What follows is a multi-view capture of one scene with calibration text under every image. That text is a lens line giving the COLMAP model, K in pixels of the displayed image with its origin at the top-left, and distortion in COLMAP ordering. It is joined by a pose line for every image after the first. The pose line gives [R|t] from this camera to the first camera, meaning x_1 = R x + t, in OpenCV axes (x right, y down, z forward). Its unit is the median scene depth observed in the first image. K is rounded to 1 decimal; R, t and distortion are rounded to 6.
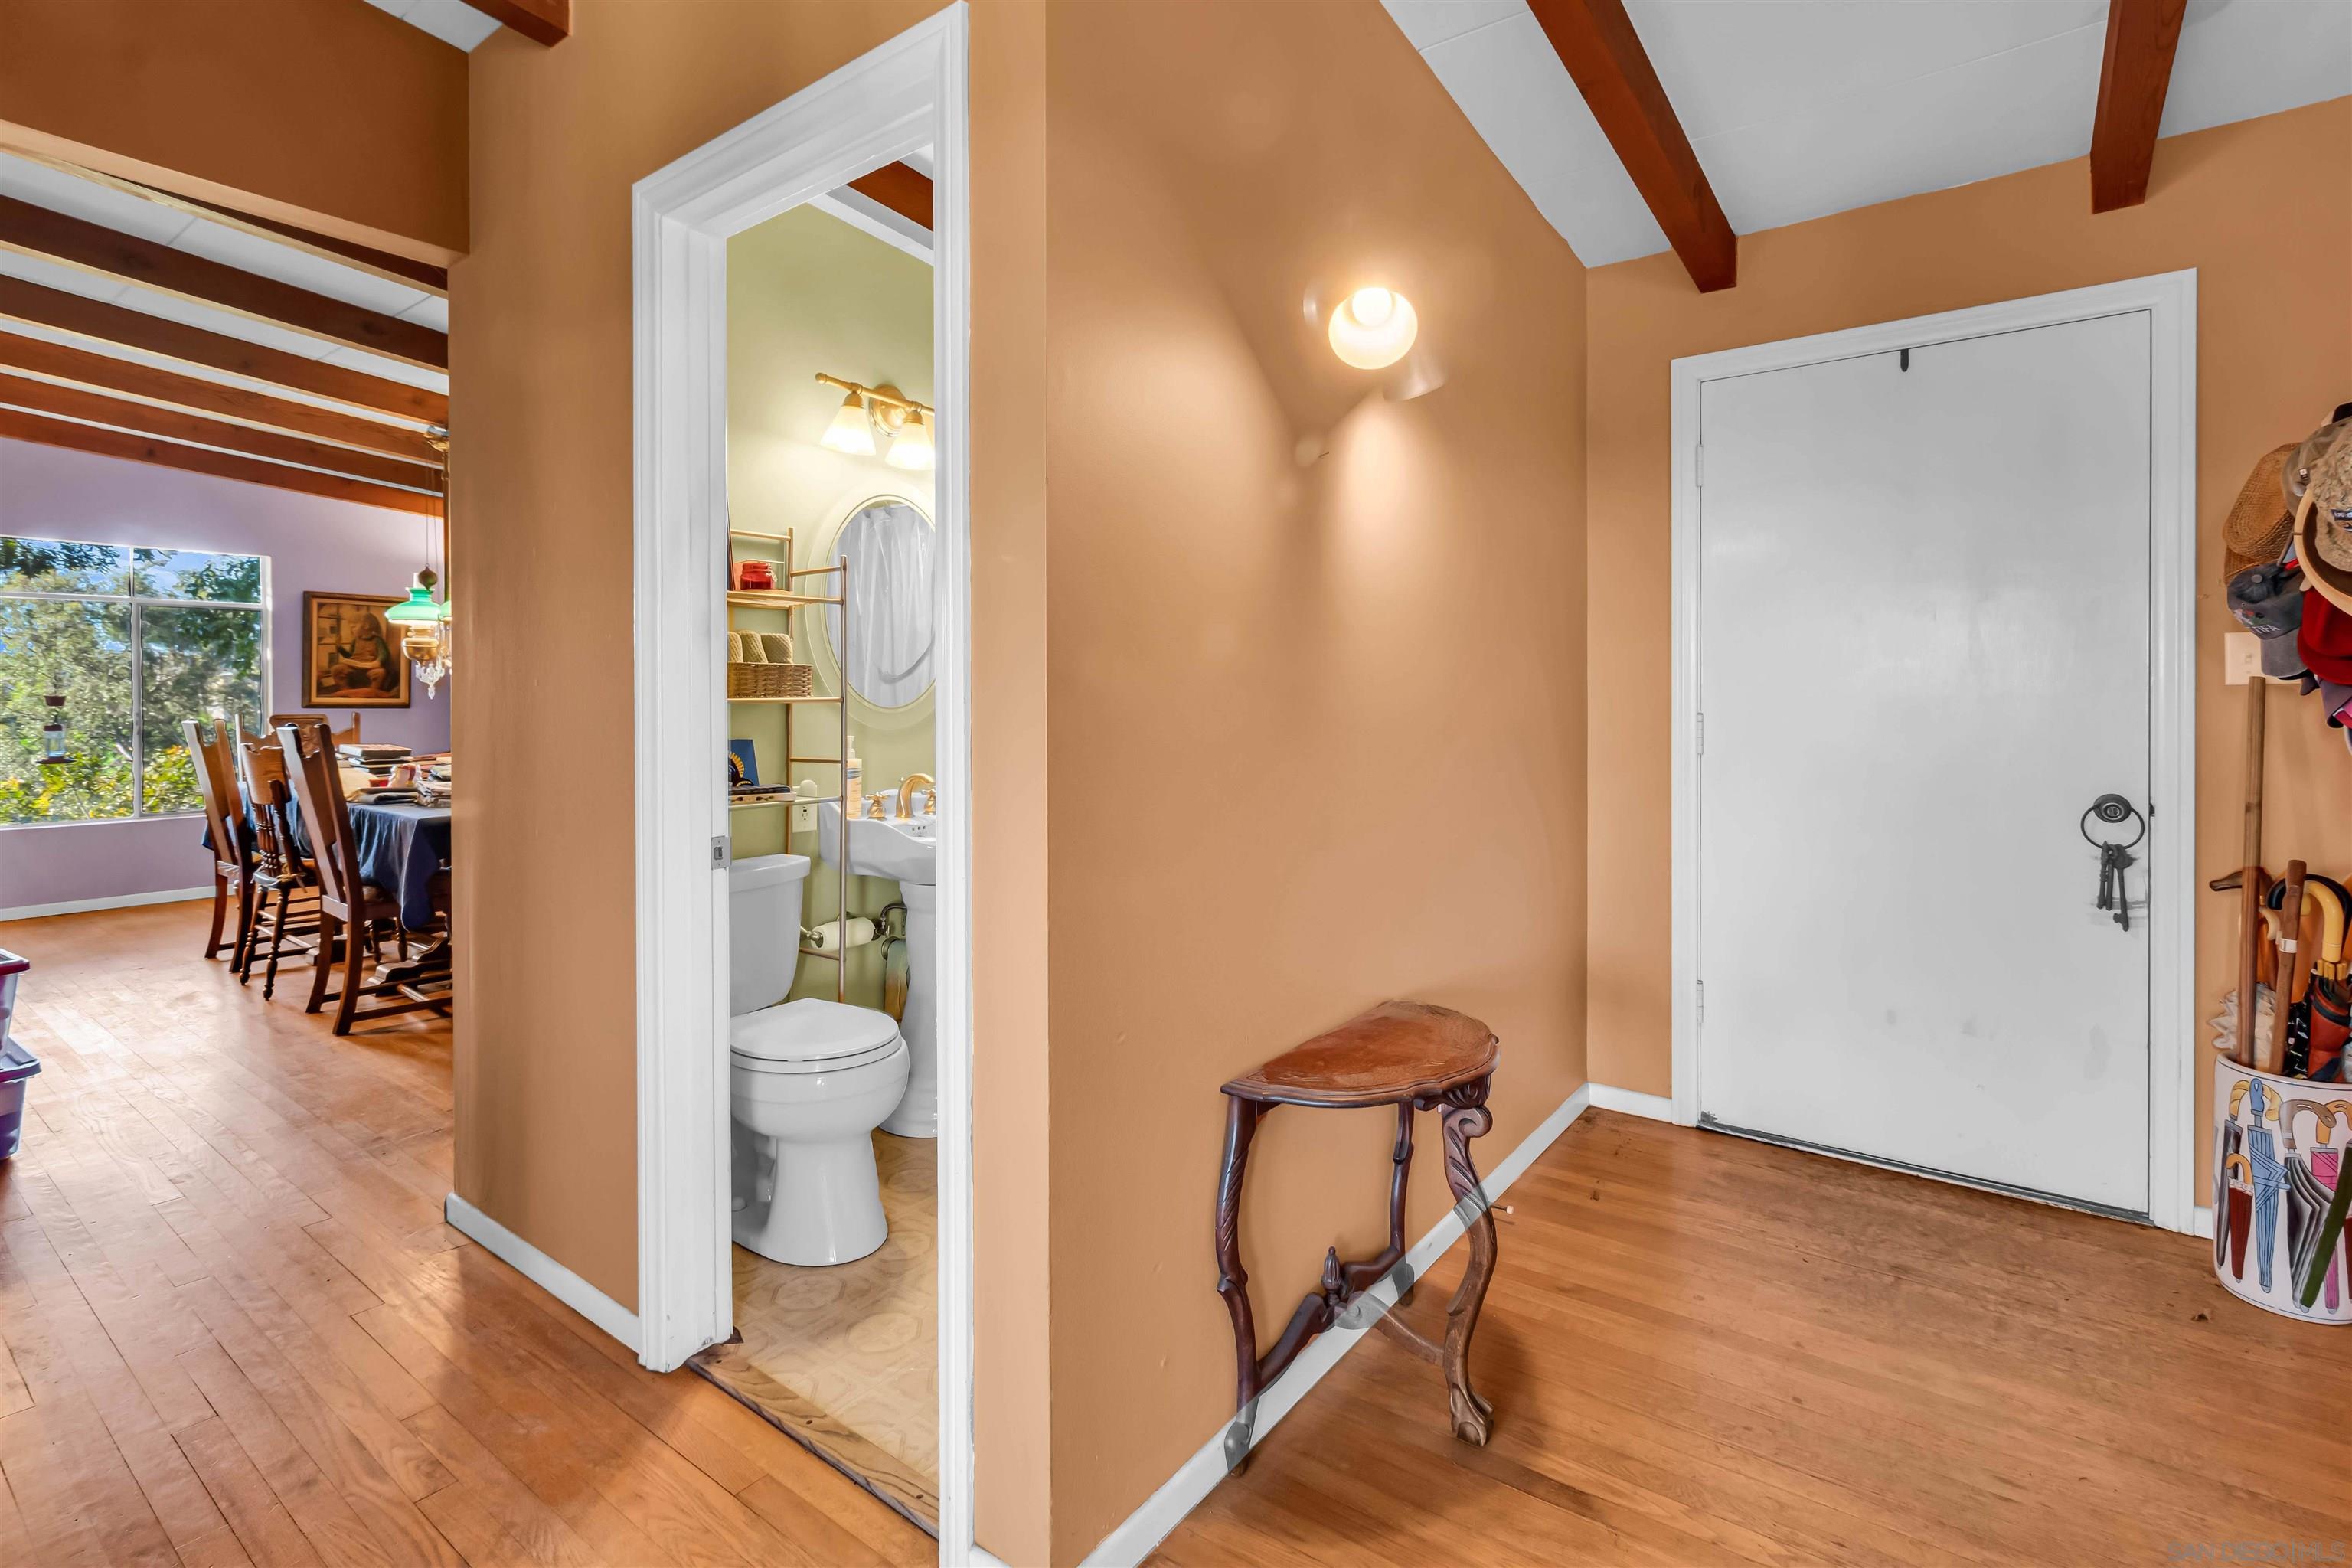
lens RADIAL K [[1092.1, 0, 1178.2], [0, 1092.1, 700.5], [0, 0, 1]] dist [0.000041, 0.000118]
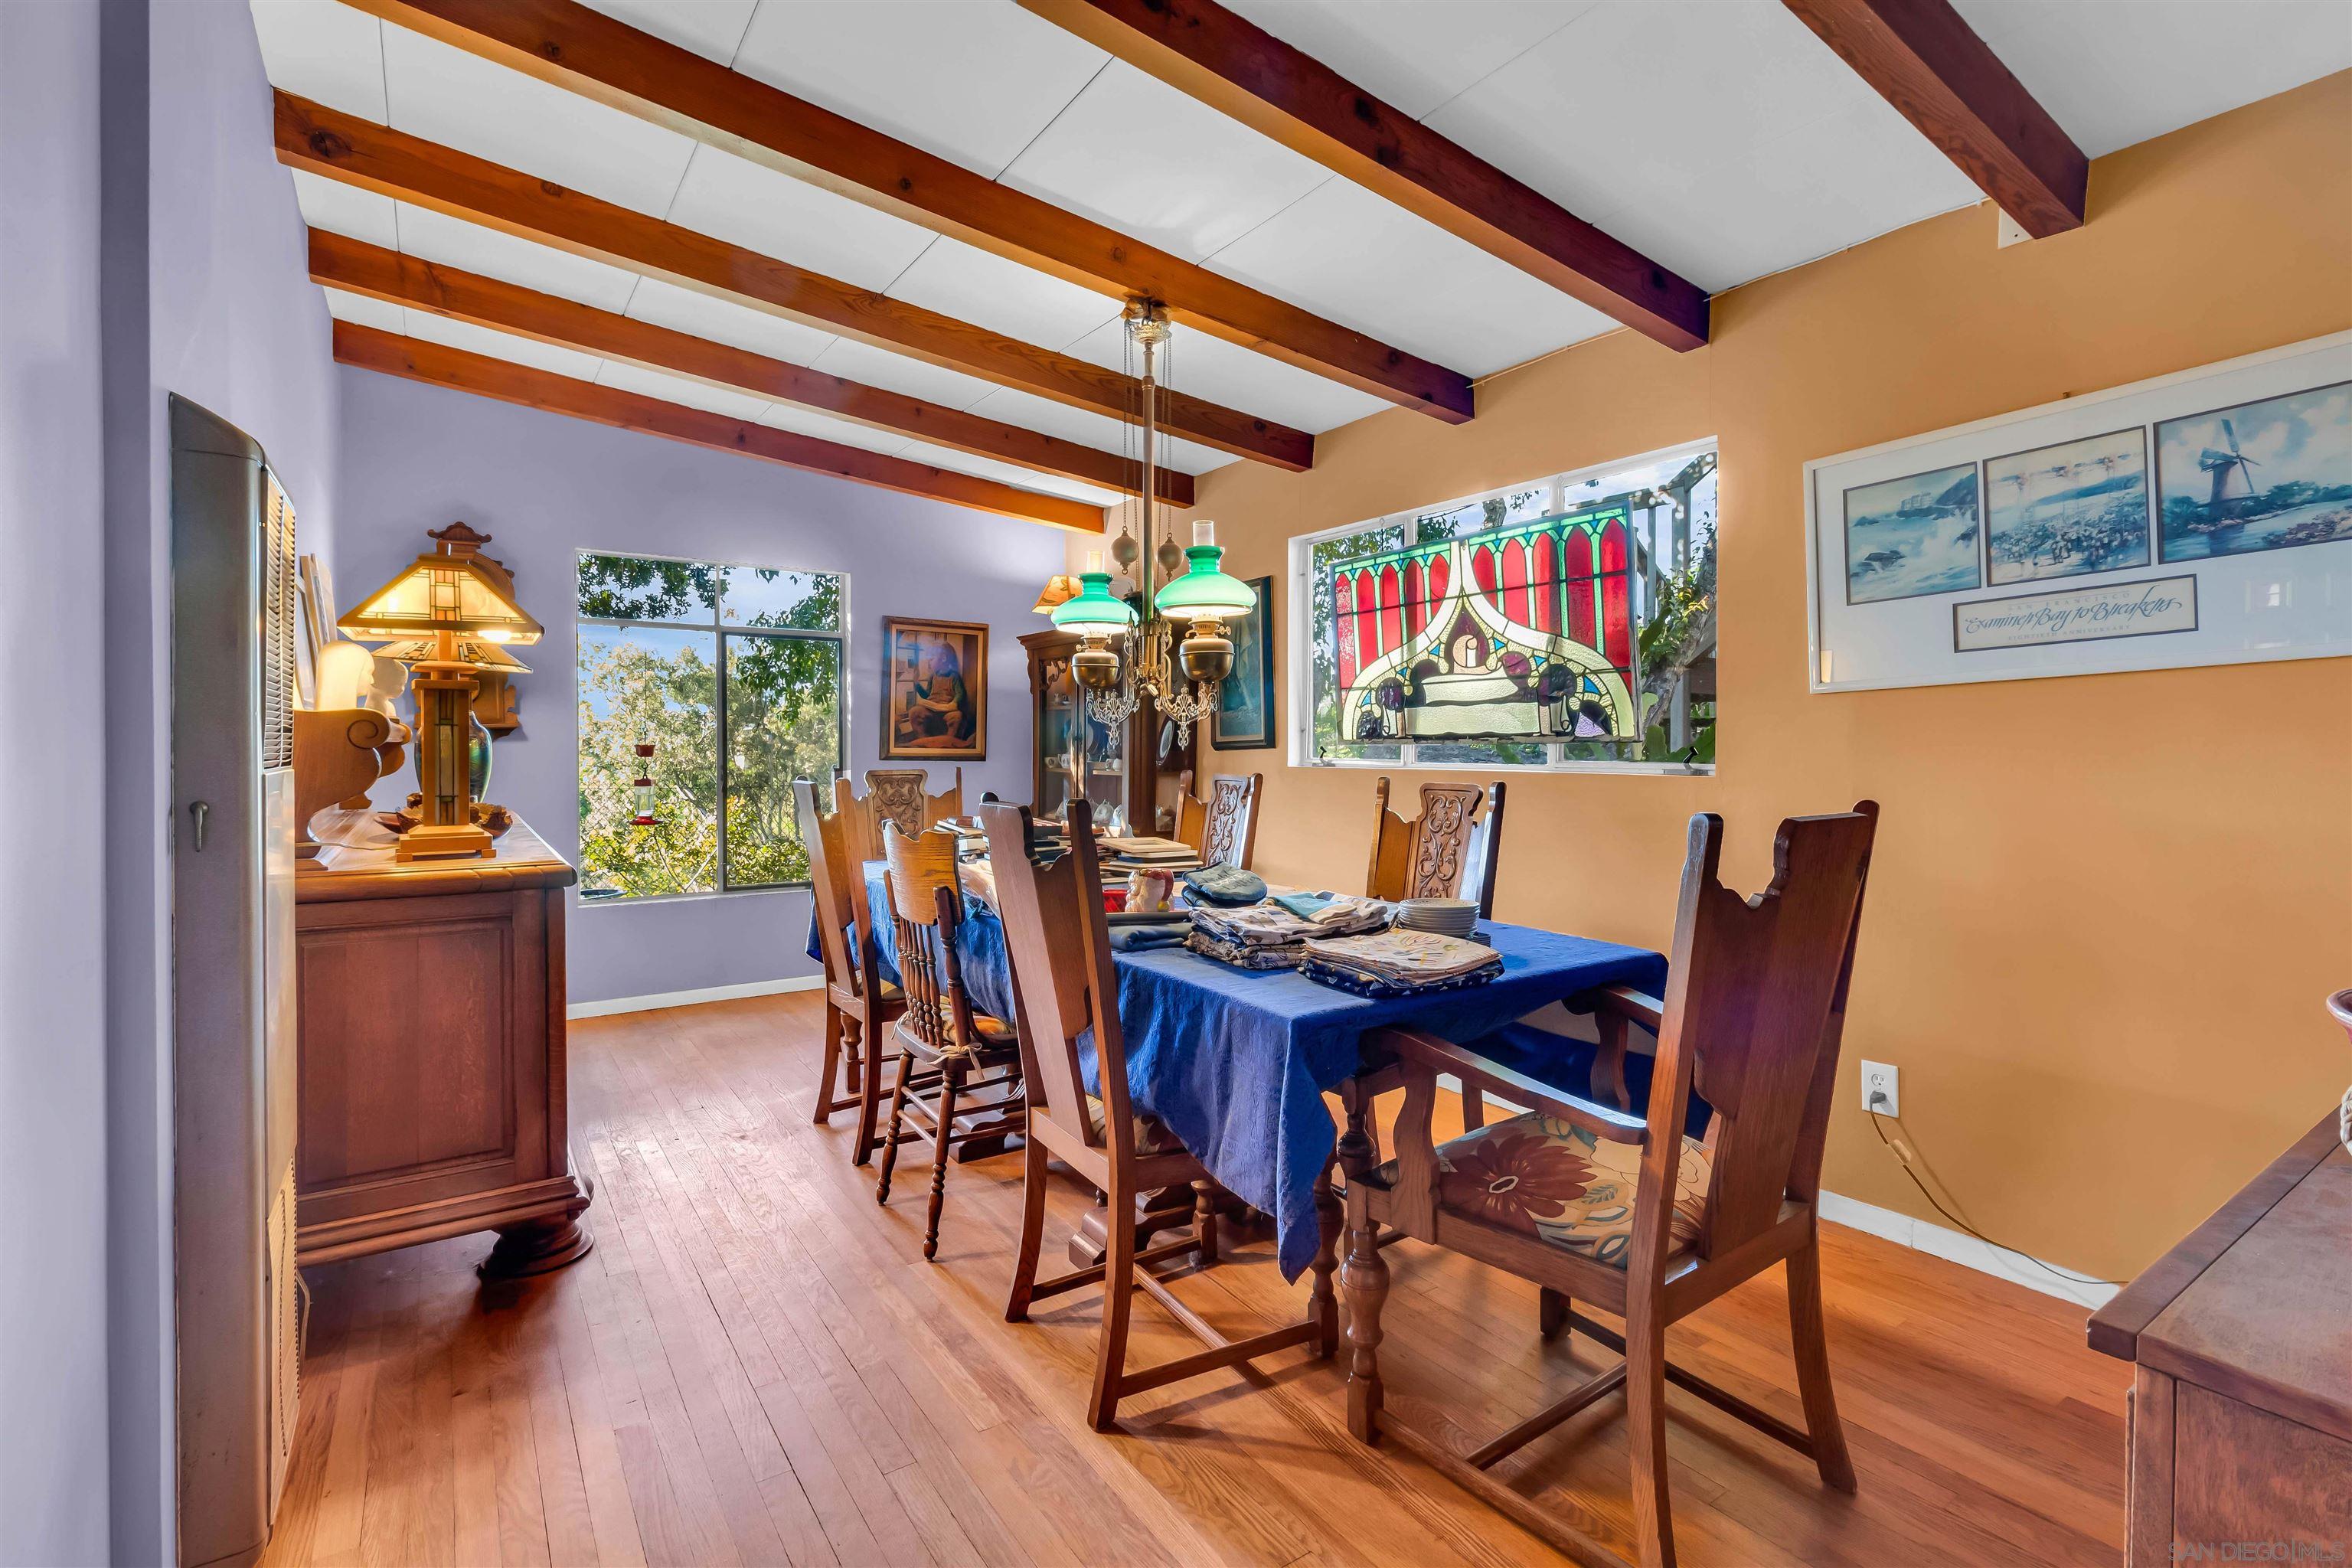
lens RADIAL K [[1095.0, 0, 1168.1], [0, 1095.0, 740.5], [0, 0, 1]] dist [-0.001642, -0.000240]
pose [[0.940400, -0.003677, -0.340050, -0.344135], [0.000447, 0.999954, -0.009578, 0.000092], [0.340069, 0.008855, 0.940359, 0.326895]]
